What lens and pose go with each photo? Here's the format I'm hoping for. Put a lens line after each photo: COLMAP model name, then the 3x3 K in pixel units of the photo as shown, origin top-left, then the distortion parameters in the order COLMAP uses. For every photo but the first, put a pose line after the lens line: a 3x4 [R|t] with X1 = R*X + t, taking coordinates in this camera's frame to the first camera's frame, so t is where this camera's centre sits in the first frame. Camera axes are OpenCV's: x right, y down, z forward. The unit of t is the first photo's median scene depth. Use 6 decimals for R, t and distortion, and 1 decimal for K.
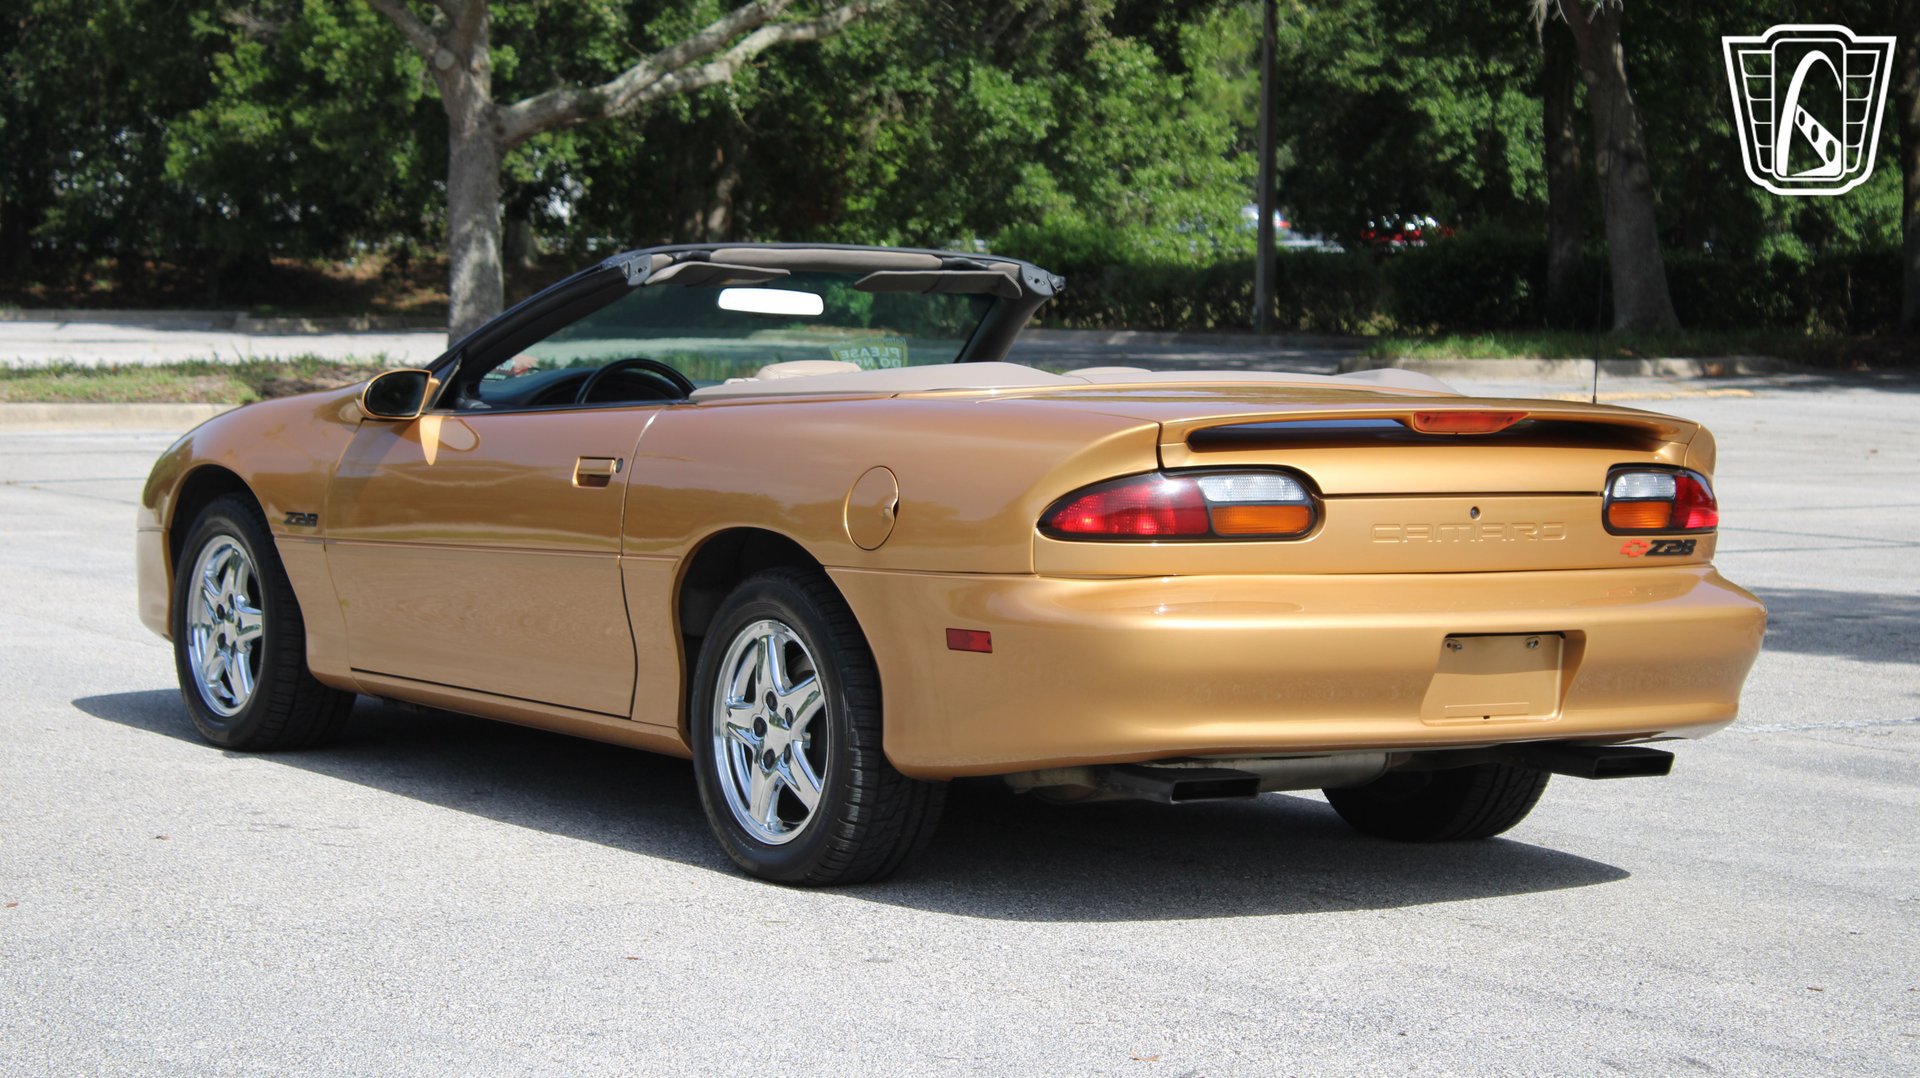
lens RADIAL K [[6312.9, 0, 960.0], [0, 6312.9, 539.0], [0, 0, 1]] dist [0.035499, 9.990240]
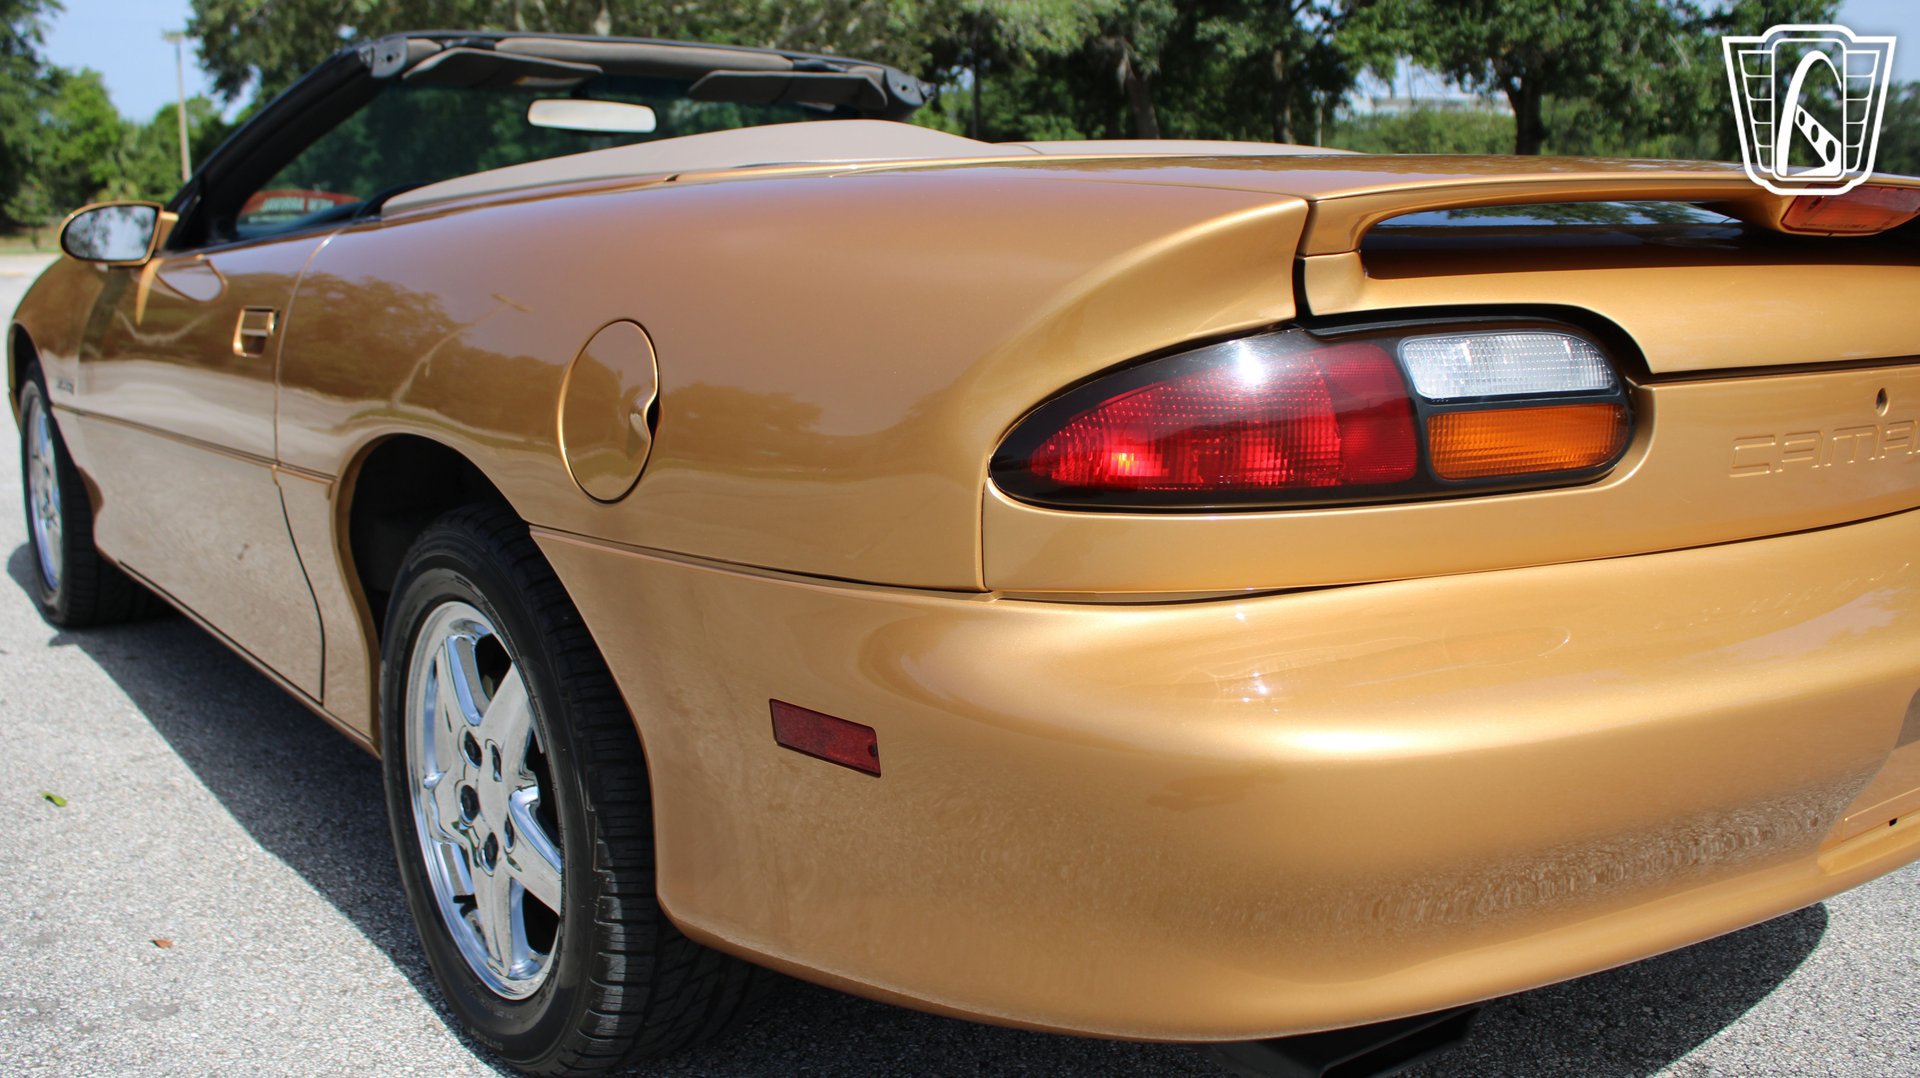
lens RADIAL K [[1917.3, 0, 960.0], [0, 1917.3, 539.0], [0, 0, 1]] dist [-0.202029, 0.195897]
pose [[0.997887, -0.025092, 0.059925, 0.003048], [0.017918, 0.992924, 0.117388, -0.011062], [-0.062446, -0.116067, 0.991276, 0.830996]]
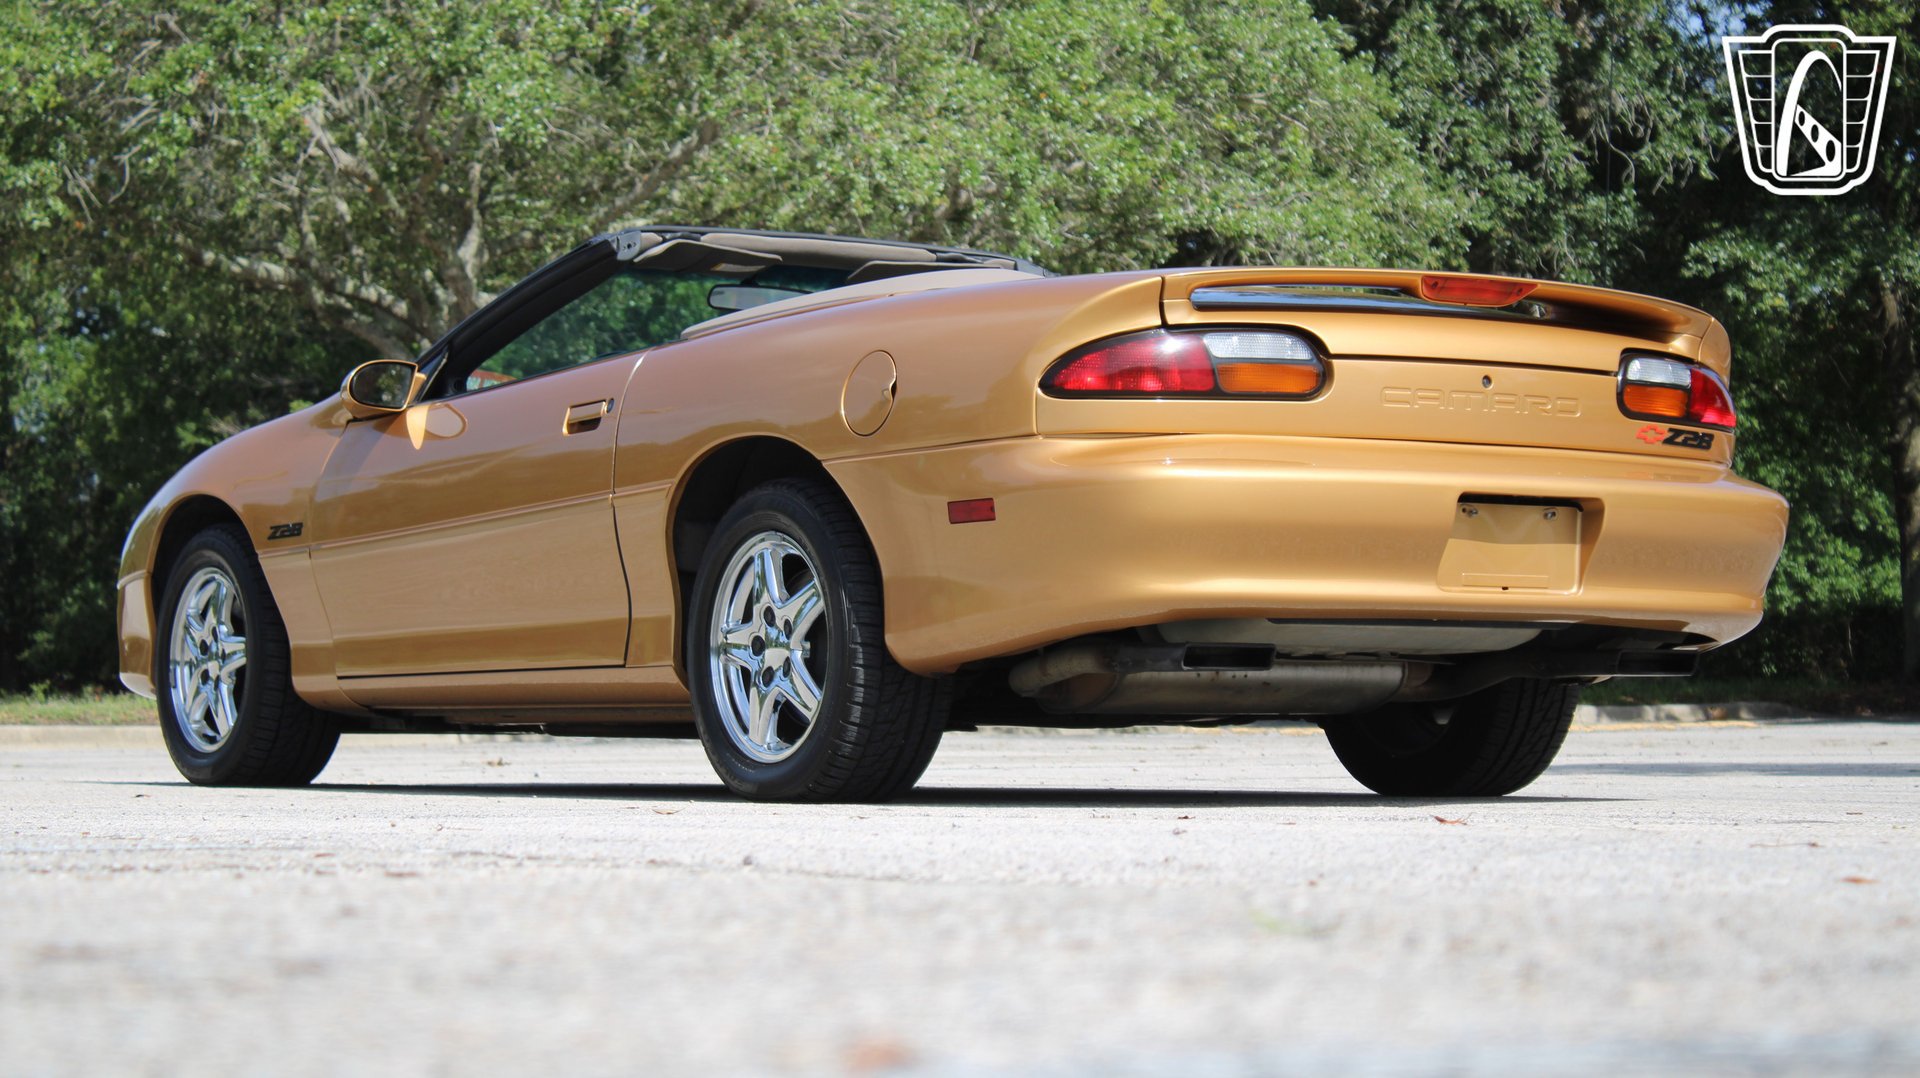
lens RADIAL K [[6312.9, 0, 960.0], [0, 6312.9, 539.0], [0, 0, 1]] dist [0.035499, 9.990240]
pose [[0.999829, -0.018307, 0.002520, -0.002695], [0.018473, 0.993805, -0.109594, 0.120676], [-0.000498, 0.109622, 0.993973, 0.030969]]
